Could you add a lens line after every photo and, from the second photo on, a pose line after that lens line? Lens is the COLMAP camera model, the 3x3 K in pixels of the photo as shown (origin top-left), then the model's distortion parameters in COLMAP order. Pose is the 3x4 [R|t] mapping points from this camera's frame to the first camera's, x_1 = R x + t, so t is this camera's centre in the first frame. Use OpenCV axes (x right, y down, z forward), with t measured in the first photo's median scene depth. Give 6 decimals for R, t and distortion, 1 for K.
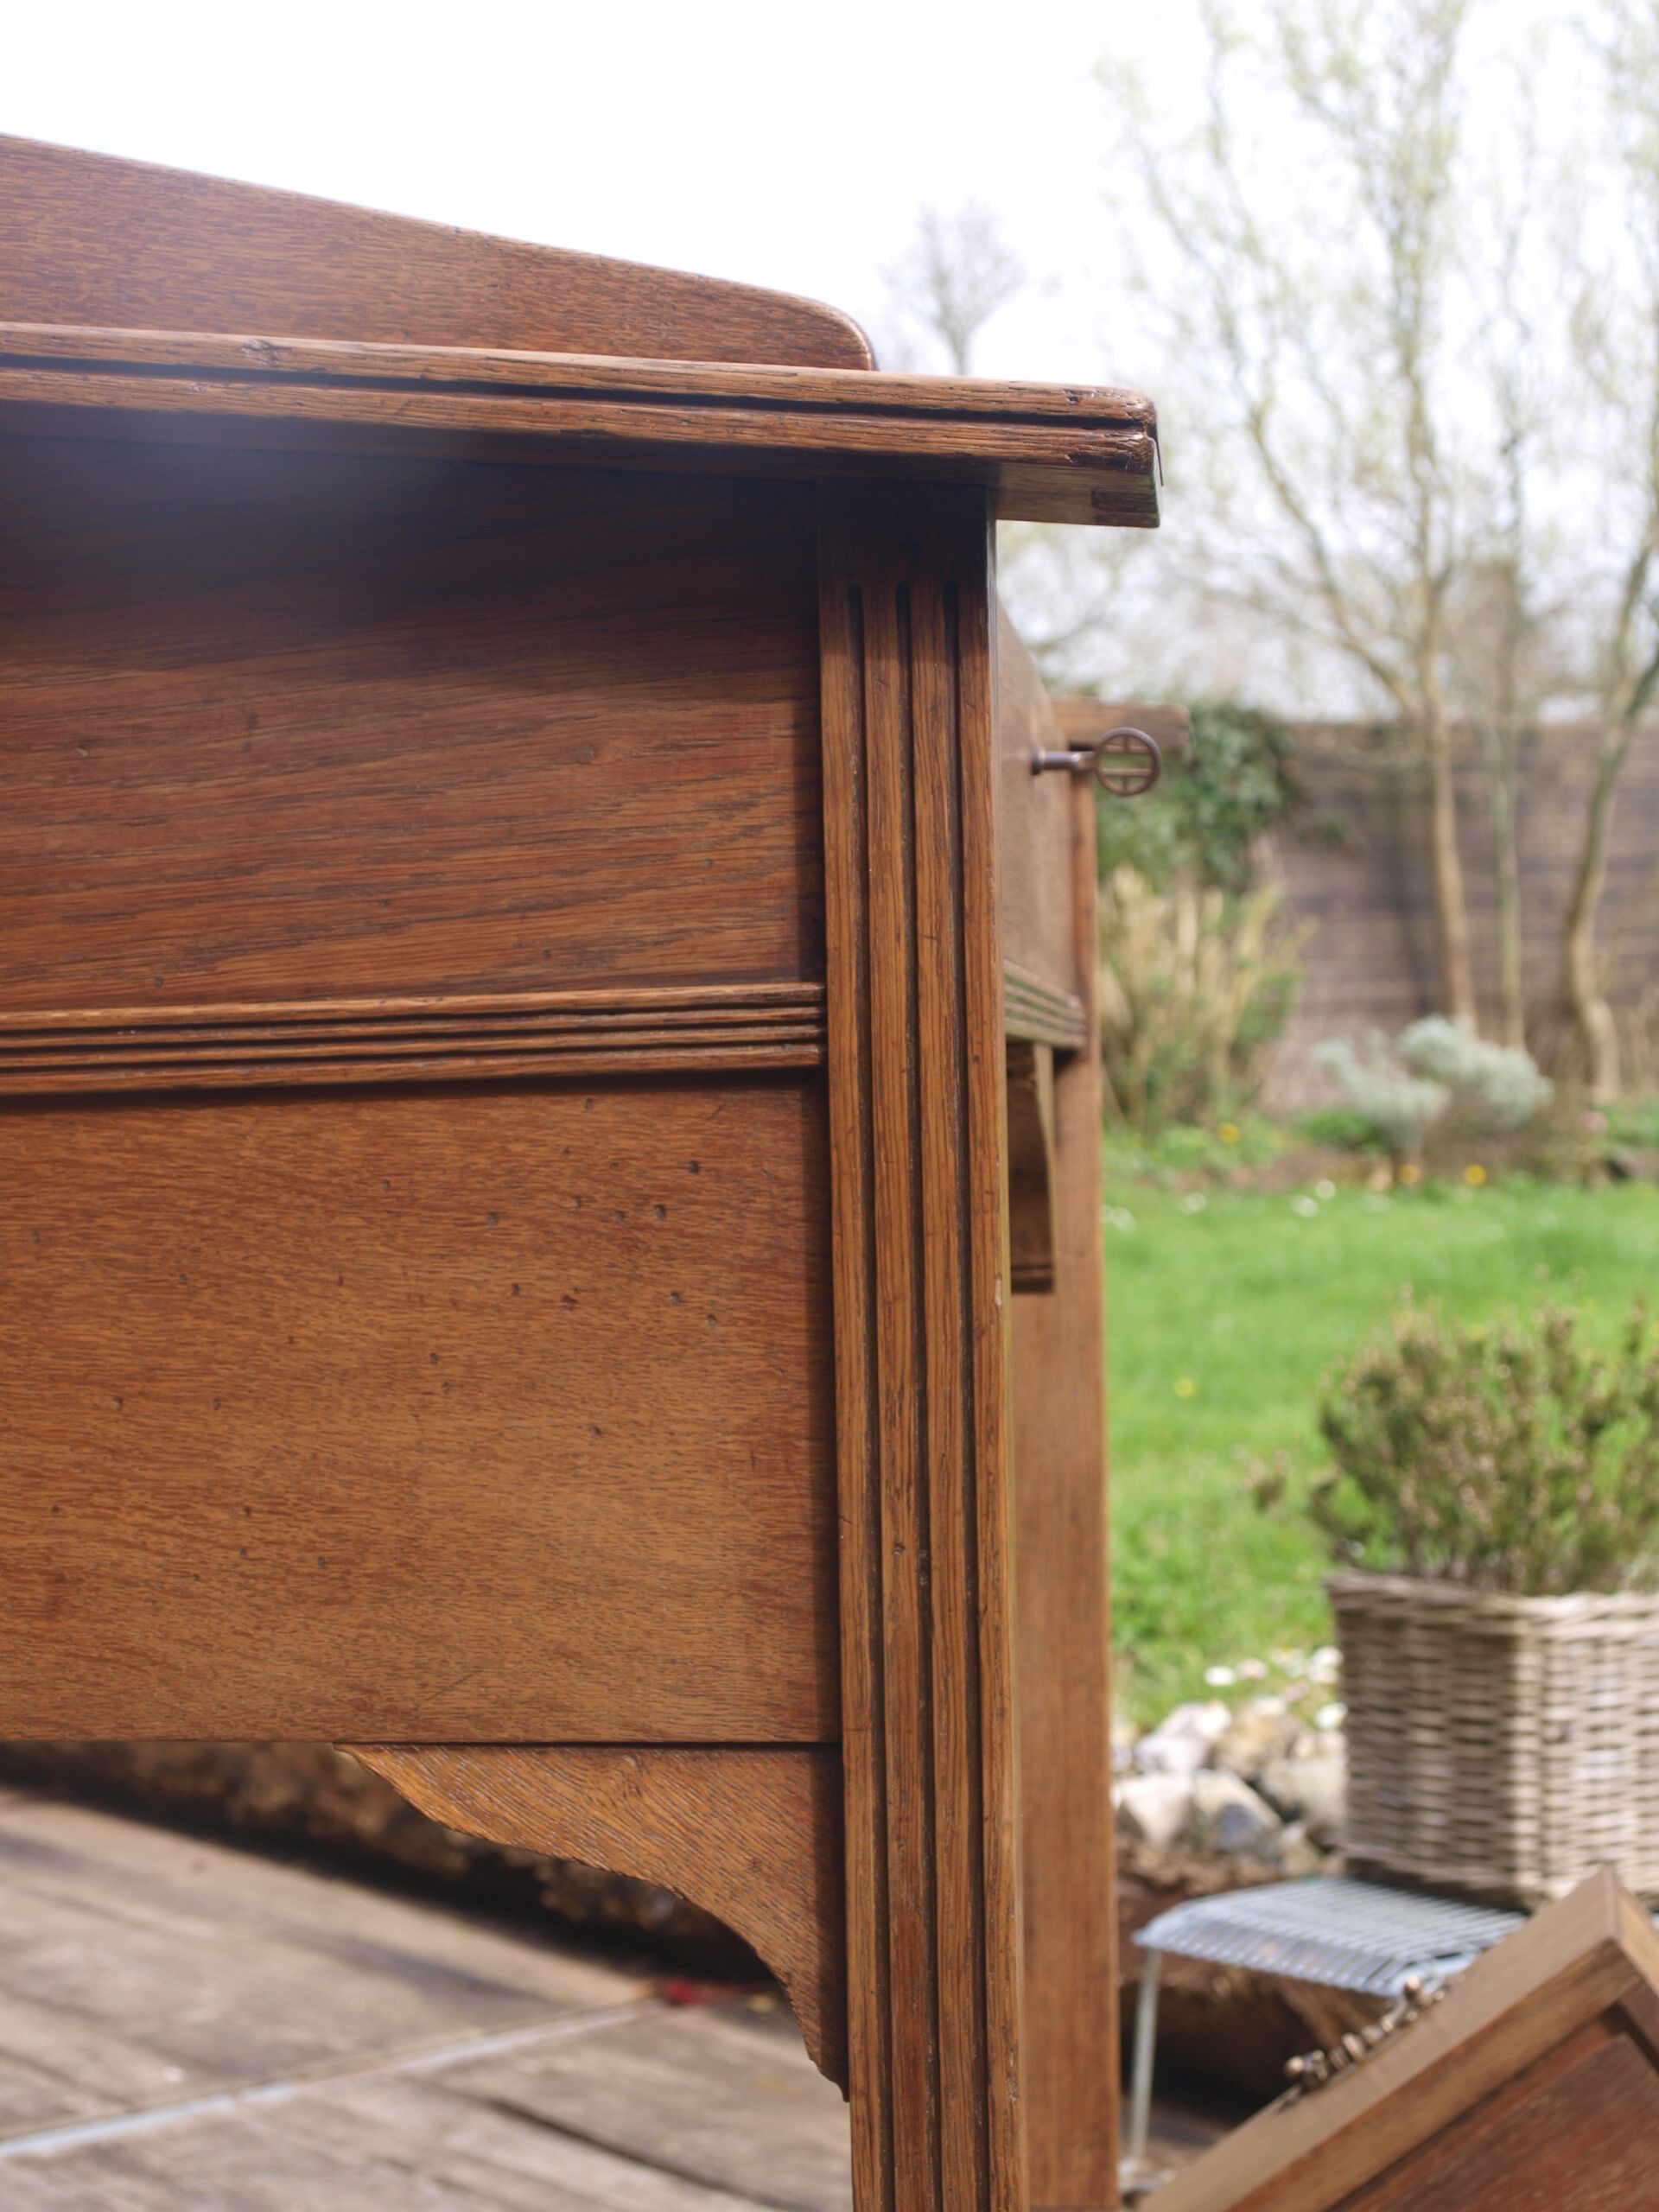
lens RADIAL K [[3948.3, 0, 797.4], [0, 3948.3, 1162.6], [0, 0, 1]] dist [-0.025882, -0.019598]
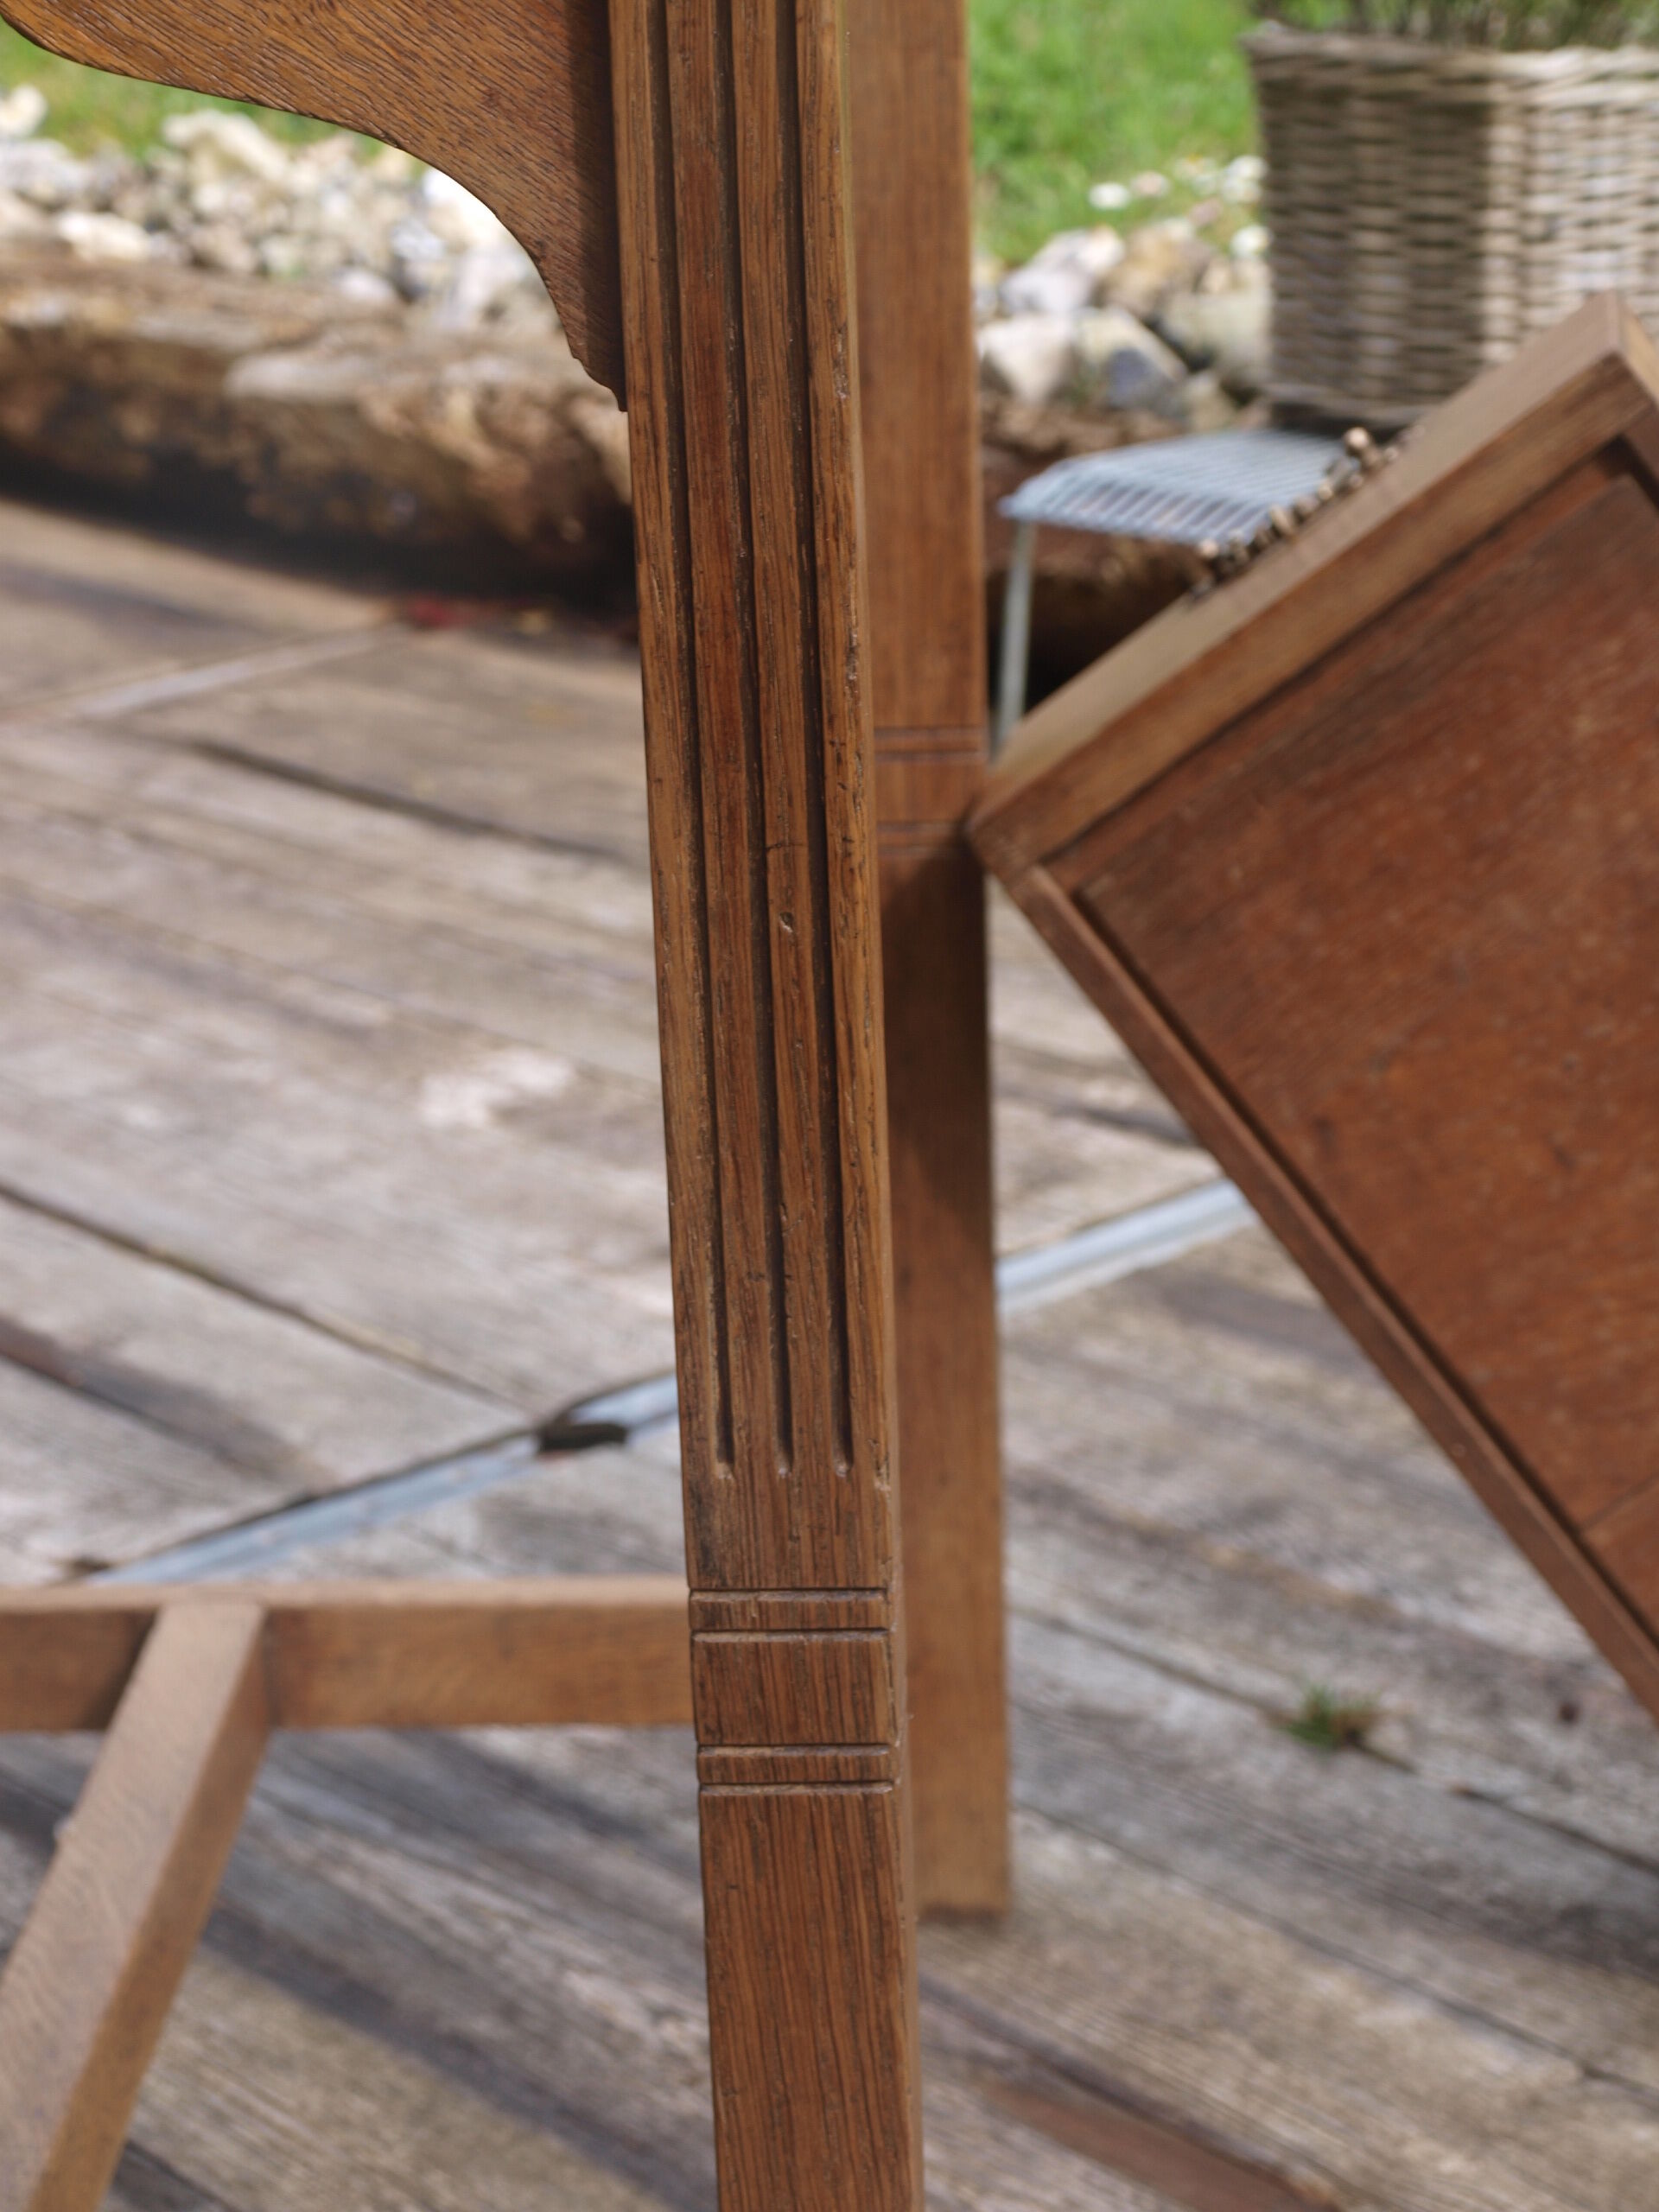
lens RADIAL K [[4994.5, 0, 815.5], [0, 4994.5, 1159.2], [0, 0, 1]] dist [-0.043621, 0.167047]
pose [[0.998578, -0.030975, 0.043395, 0.000985], [0.016852, 0.955566, 0.294296, 0.027883], [-0.050583, -0.293146, 0.954729, 0.011758]]
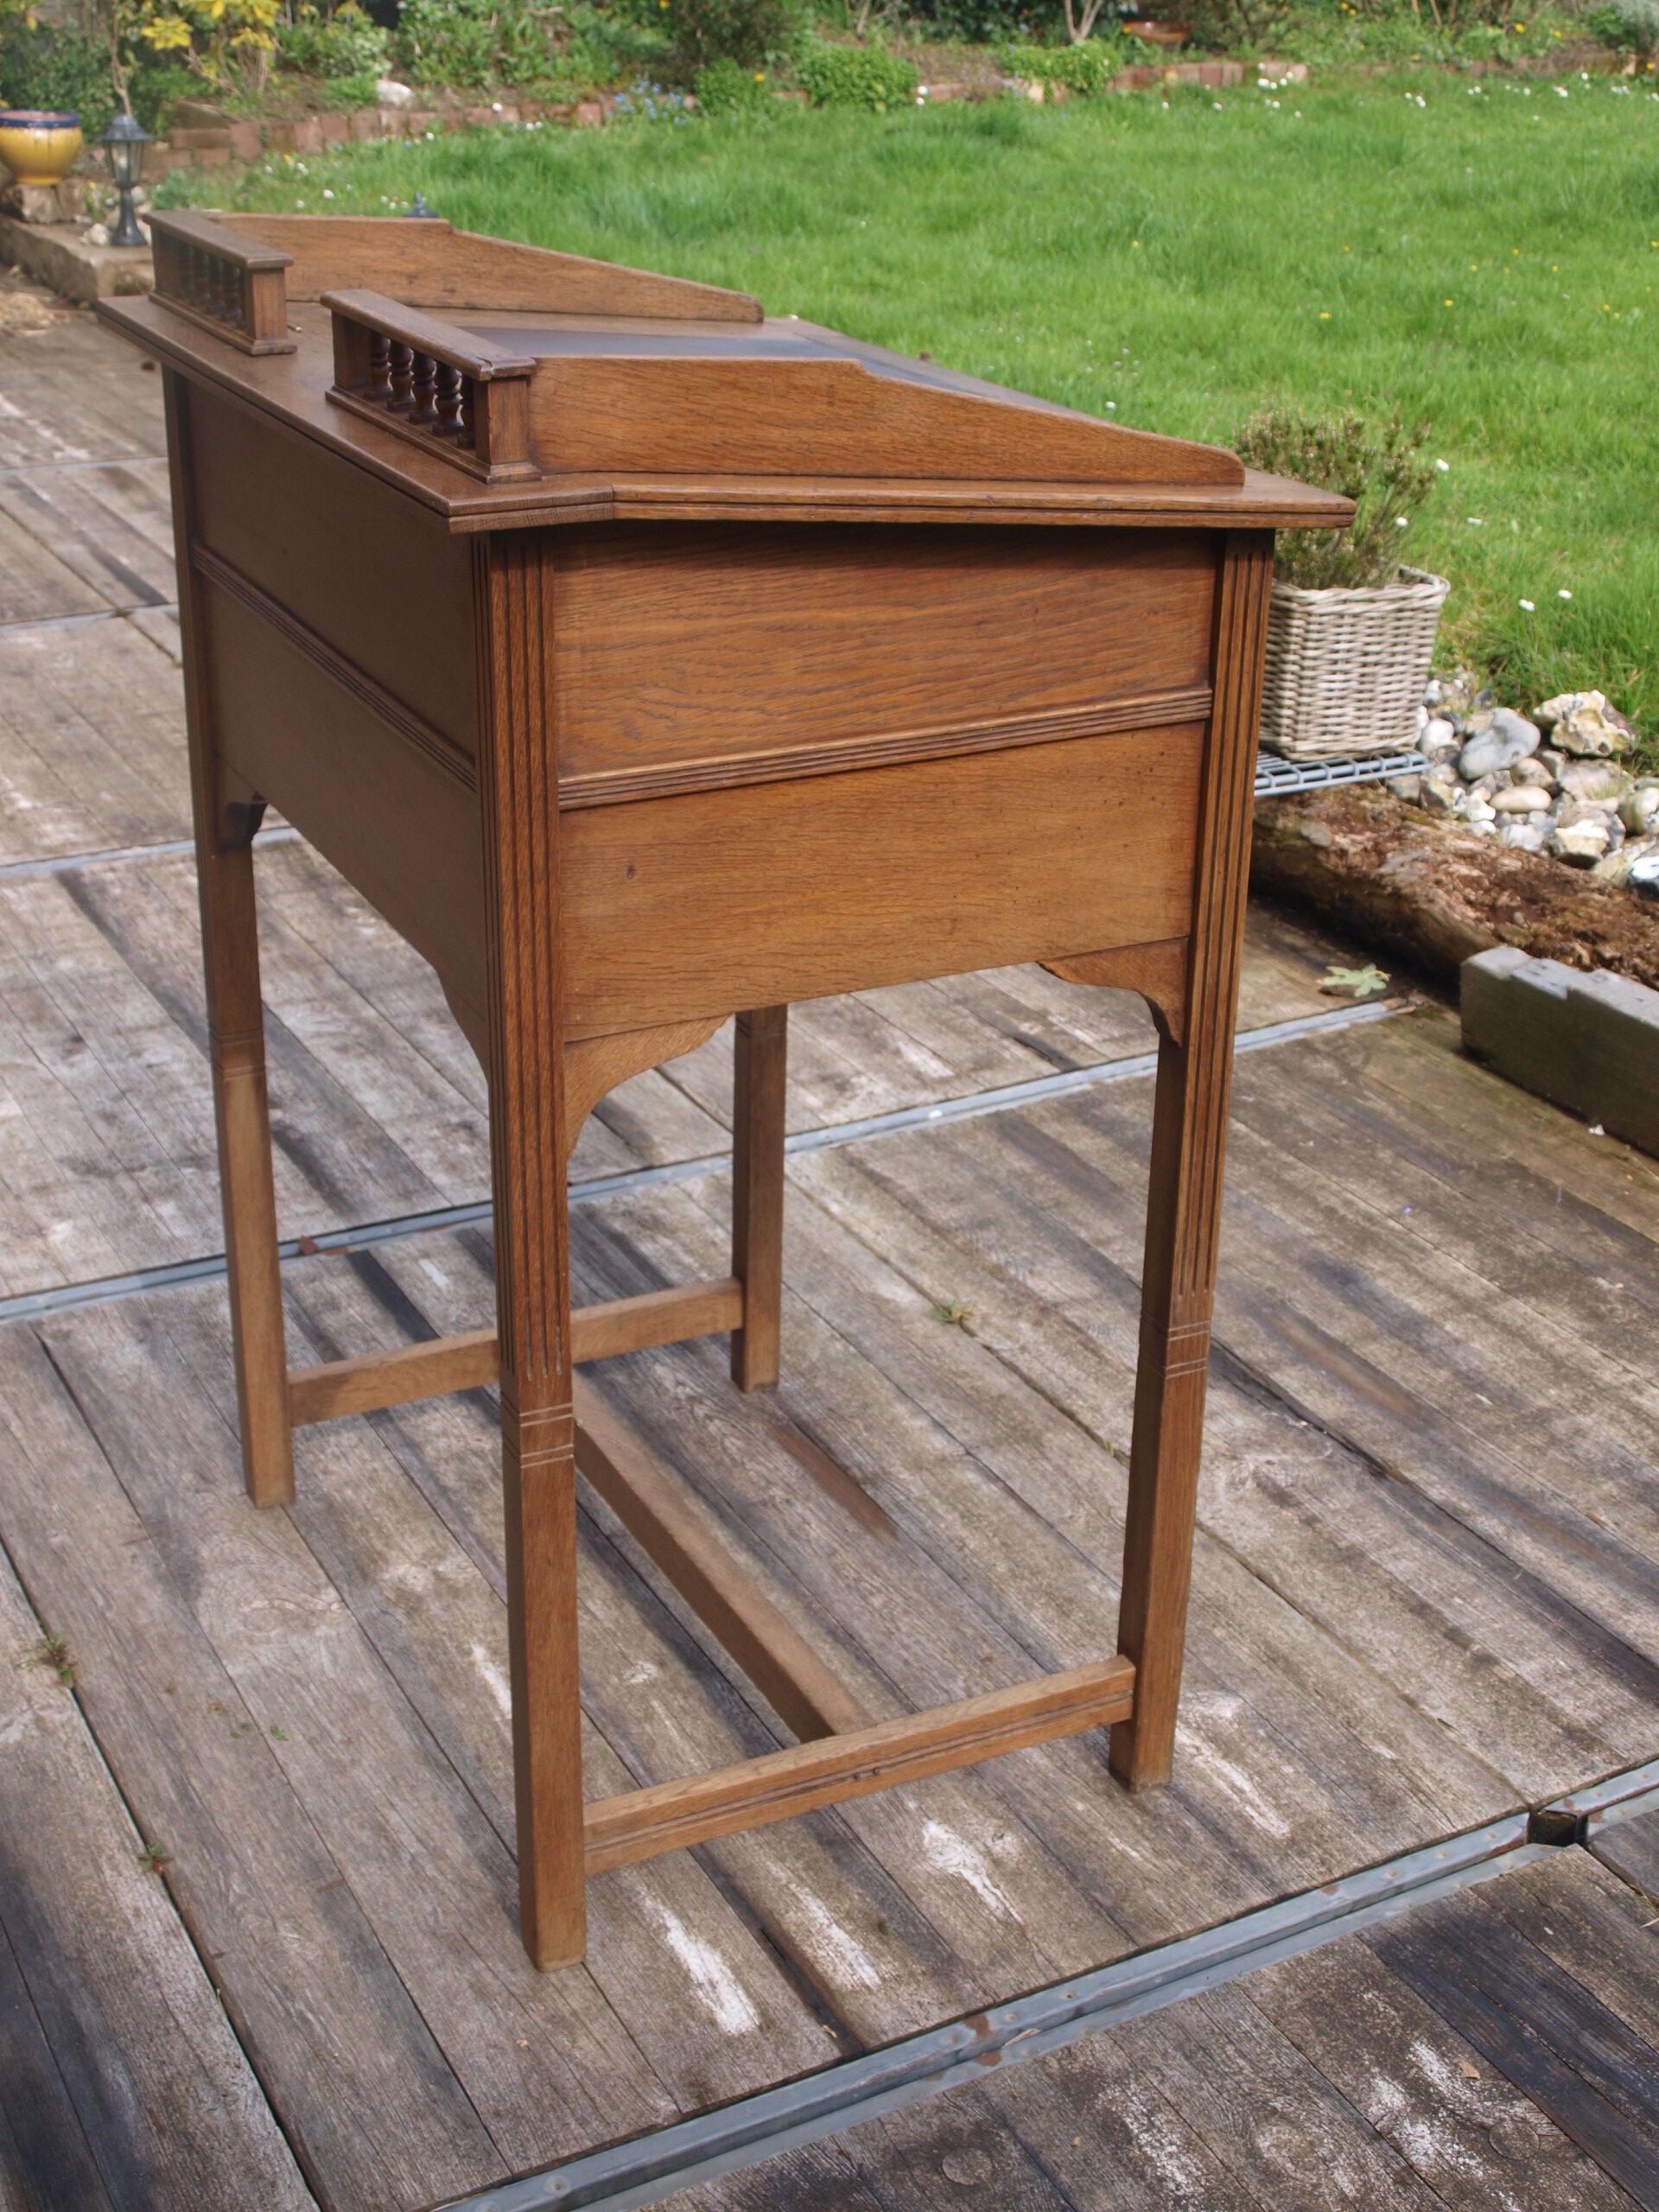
lens RADIAL K [[2788.4, 0, 812.3], [0, 2788.4, 1141.1], [0, 0, 1]] dist [-0.087788, 0.081051]
pose [[0.985222, 0.102423, -0.137282, 0.164946], [-0.037355, 0.910703, 0.411370, -0.171775], [0.167157, -0.400163, 0.901071, -0.276839]]
